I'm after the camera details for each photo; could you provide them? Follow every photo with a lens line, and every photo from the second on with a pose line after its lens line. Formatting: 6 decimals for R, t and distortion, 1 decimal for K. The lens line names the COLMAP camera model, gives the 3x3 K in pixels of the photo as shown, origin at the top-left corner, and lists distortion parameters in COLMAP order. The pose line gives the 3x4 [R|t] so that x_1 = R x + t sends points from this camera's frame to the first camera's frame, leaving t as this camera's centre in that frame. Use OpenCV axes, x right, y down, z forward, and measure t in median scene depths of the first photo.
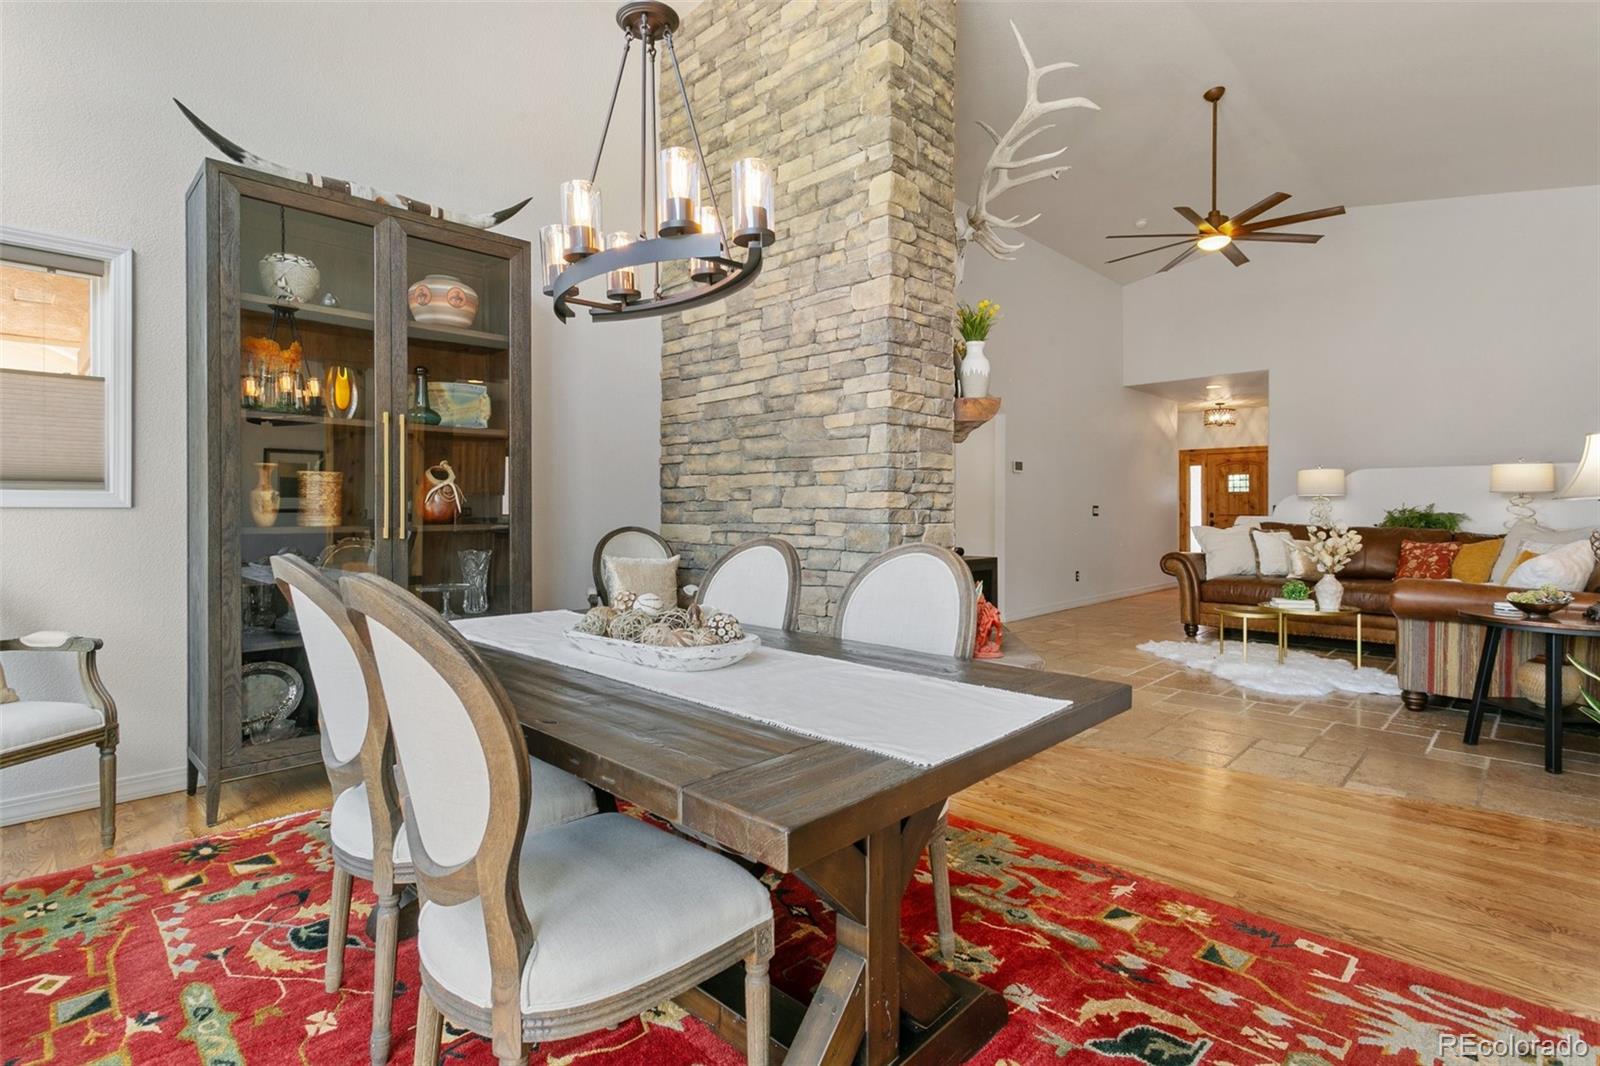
lens RADIAL K [[776.7, 0, 789.7], [0, 776.7, 508.4], [0, 0, 1]] dist [0.000940, 0.000762]
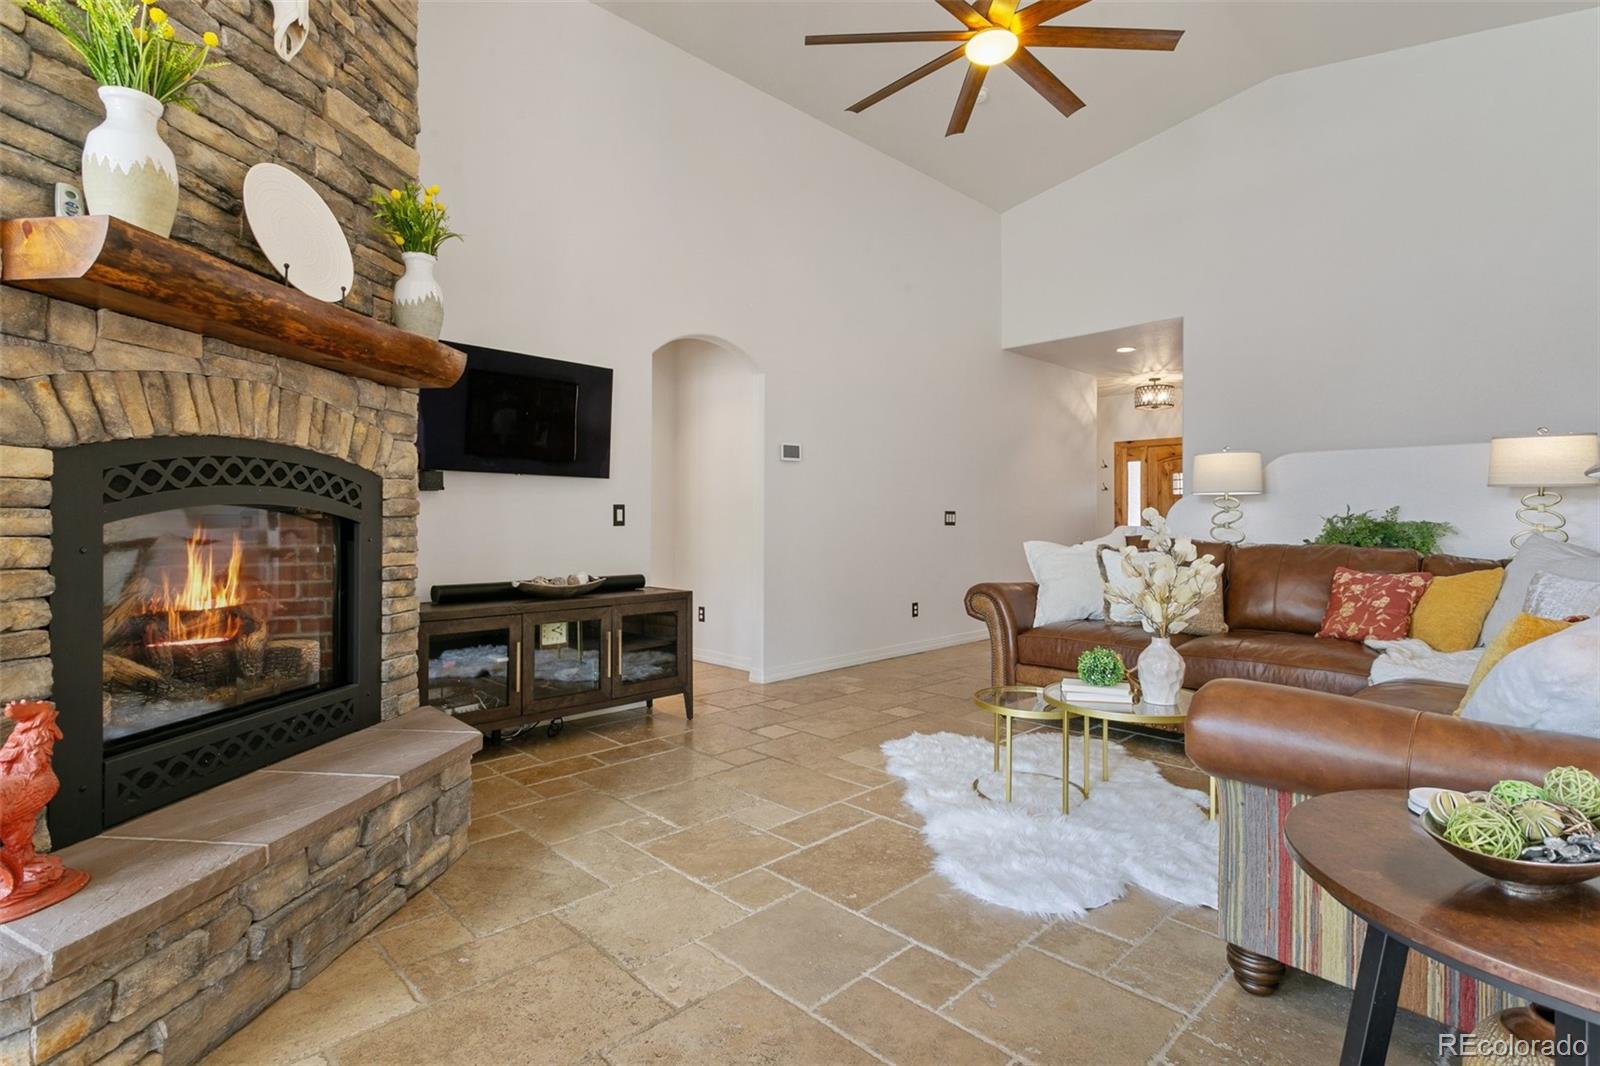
lens RADIAL K [[785.3, 0, 798.4], [0, 785.3, 518.1], [0, 0, 1]] dist [0.001805, 0.001410]
pose [[0.999828, 0.001655, -0.018484, 0.414342], [-0.001636, 0.999998, 0.001048, 0.003575], [0.018486, -0.001018, 0.999829, 0.419760]]
